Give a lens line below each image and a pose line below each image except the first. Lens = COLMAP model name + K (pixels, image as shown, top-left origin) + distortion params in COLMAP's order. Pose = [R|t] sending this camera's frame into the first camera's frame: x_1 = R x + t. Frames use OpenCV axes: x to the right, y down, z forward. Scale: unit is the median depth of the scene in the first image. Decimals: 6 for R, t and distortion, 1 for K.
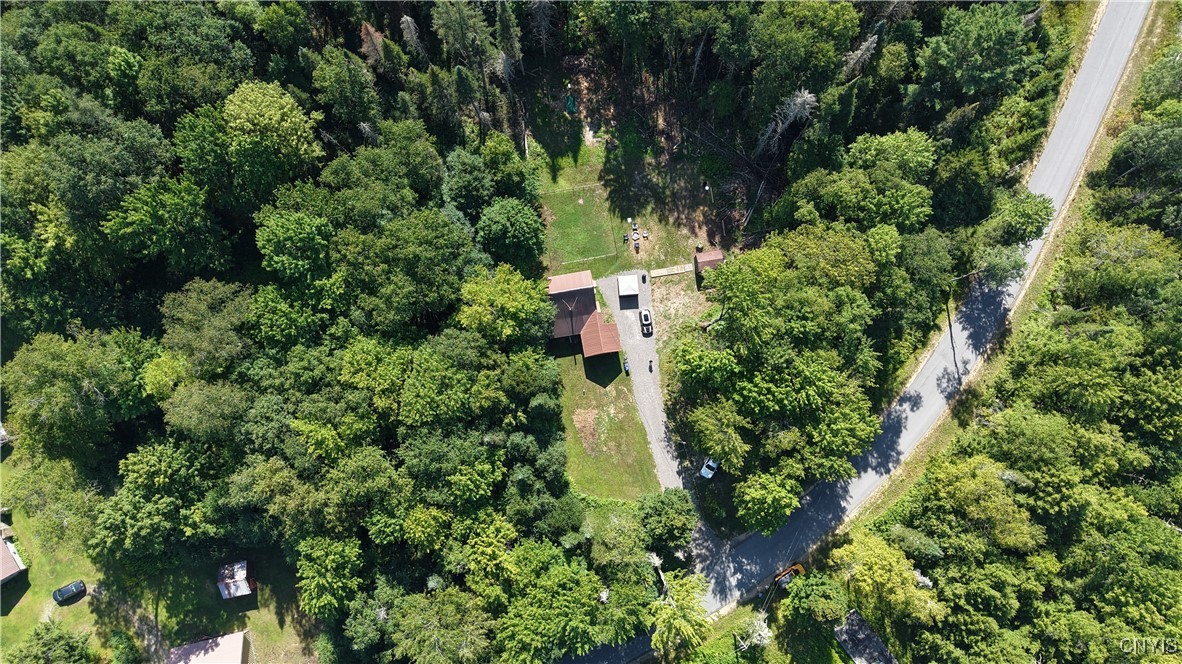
lens RADIAL K [[790.0, 0, 592.0], [0, 790.0, 332.0], [0, 0, 1]] dist [0.002833, -0.003225]
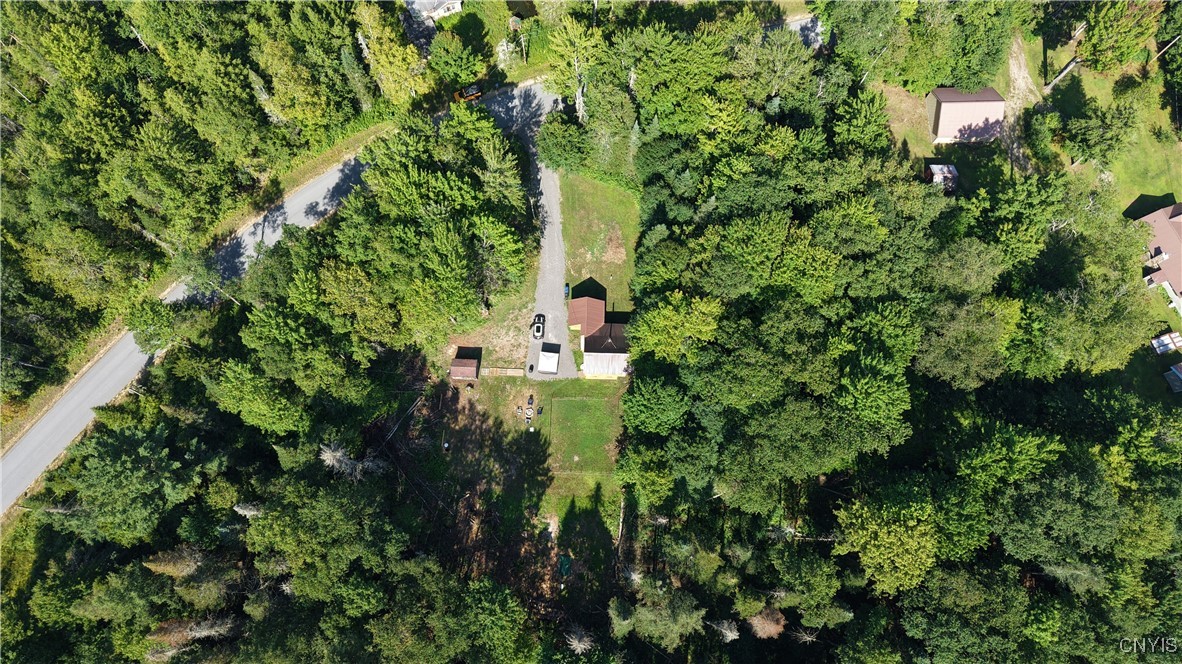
lens RADIAL K [[790.0, 0, 592.0], [0, 790.0, 332.0], [0, 0, 1]] dist [0.002833, -0.003225]
pose [[-0.979176, -0.200807, 0.029860, -0.032186], [0.197758, -0.910188, 0.363936, -0.391641], [-0.045902, 0.362263, 0.930945, 0.039037]]
